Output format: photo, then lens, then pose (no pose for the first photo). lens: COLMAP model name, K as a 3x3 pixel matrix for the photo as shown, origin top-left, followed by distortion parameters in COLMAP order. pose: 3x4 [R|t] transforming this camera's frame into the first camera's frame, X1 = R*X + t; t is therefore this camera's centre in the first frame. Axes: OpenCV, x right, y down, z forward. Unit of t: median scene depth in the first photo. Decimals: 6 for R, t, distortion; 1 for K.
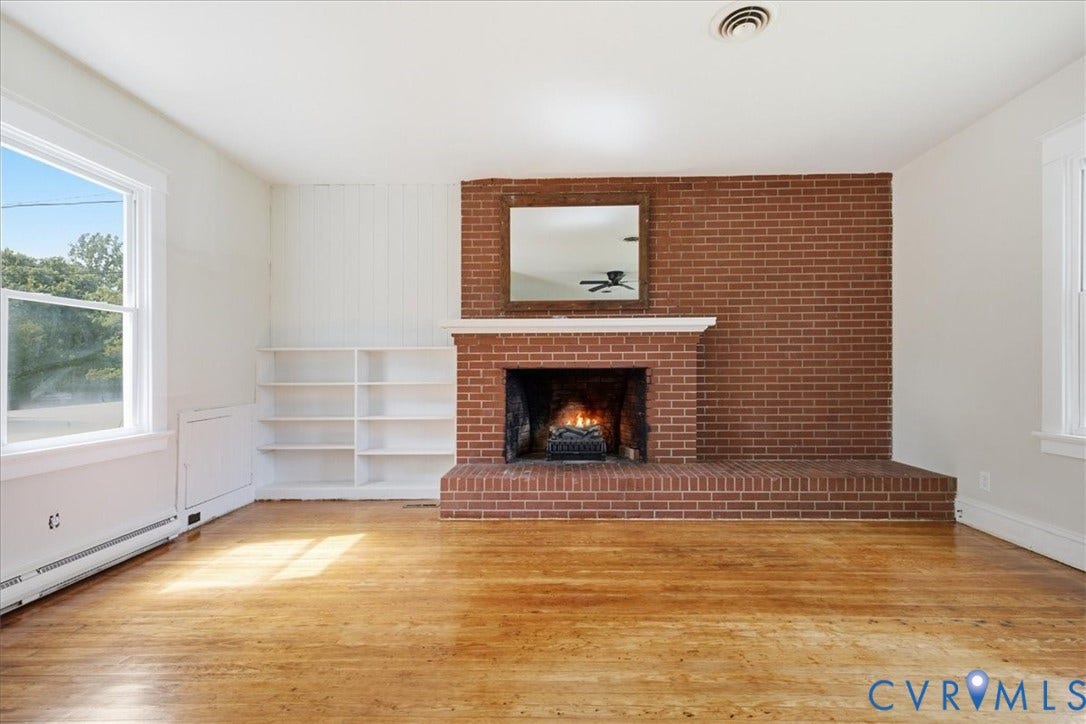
lens RADIAL K [[464.8, 0, 541.3], [0, 464.8, 363.5], [0, 0, 1]] dist [0.014429, -0.000011]
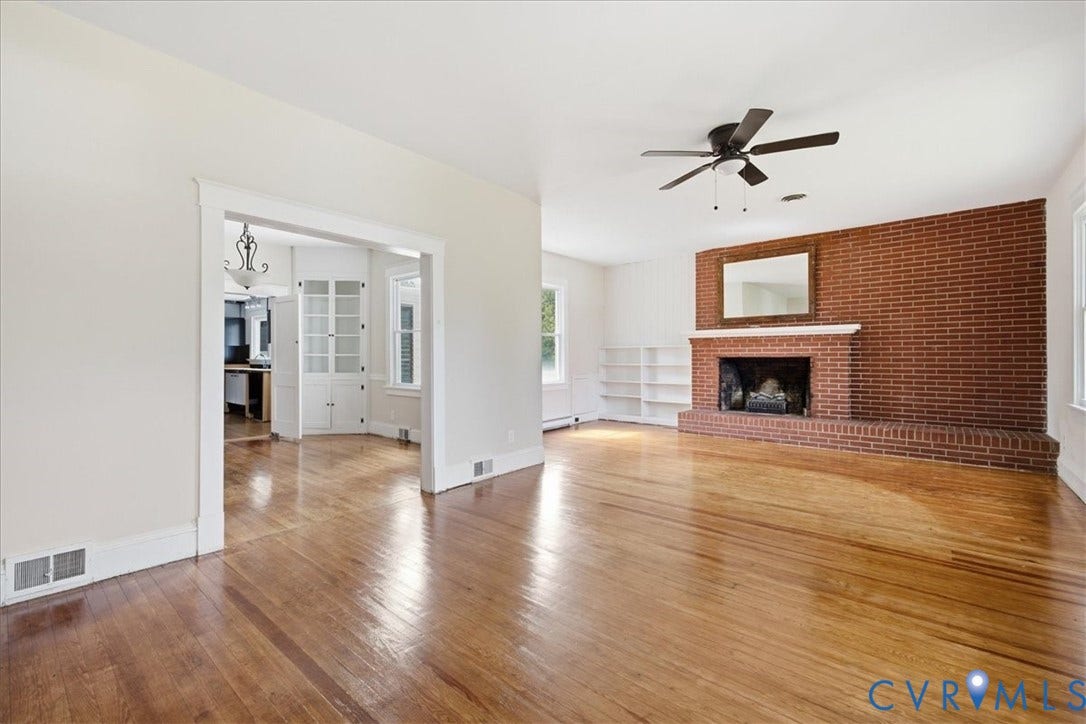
lens RADIAL K [[470.1, 0, 543.2], [0, 470.1, 349.2], [0, 0, 1]] dist [0.001328, 0.000174]
pose [[0.782526, -0.006527, -0.622583, 0.508748], [0.004063, 0.999977, -0.005377, -0.012583], [0.622604, 0.001678, 0.782535, -0.806947]]
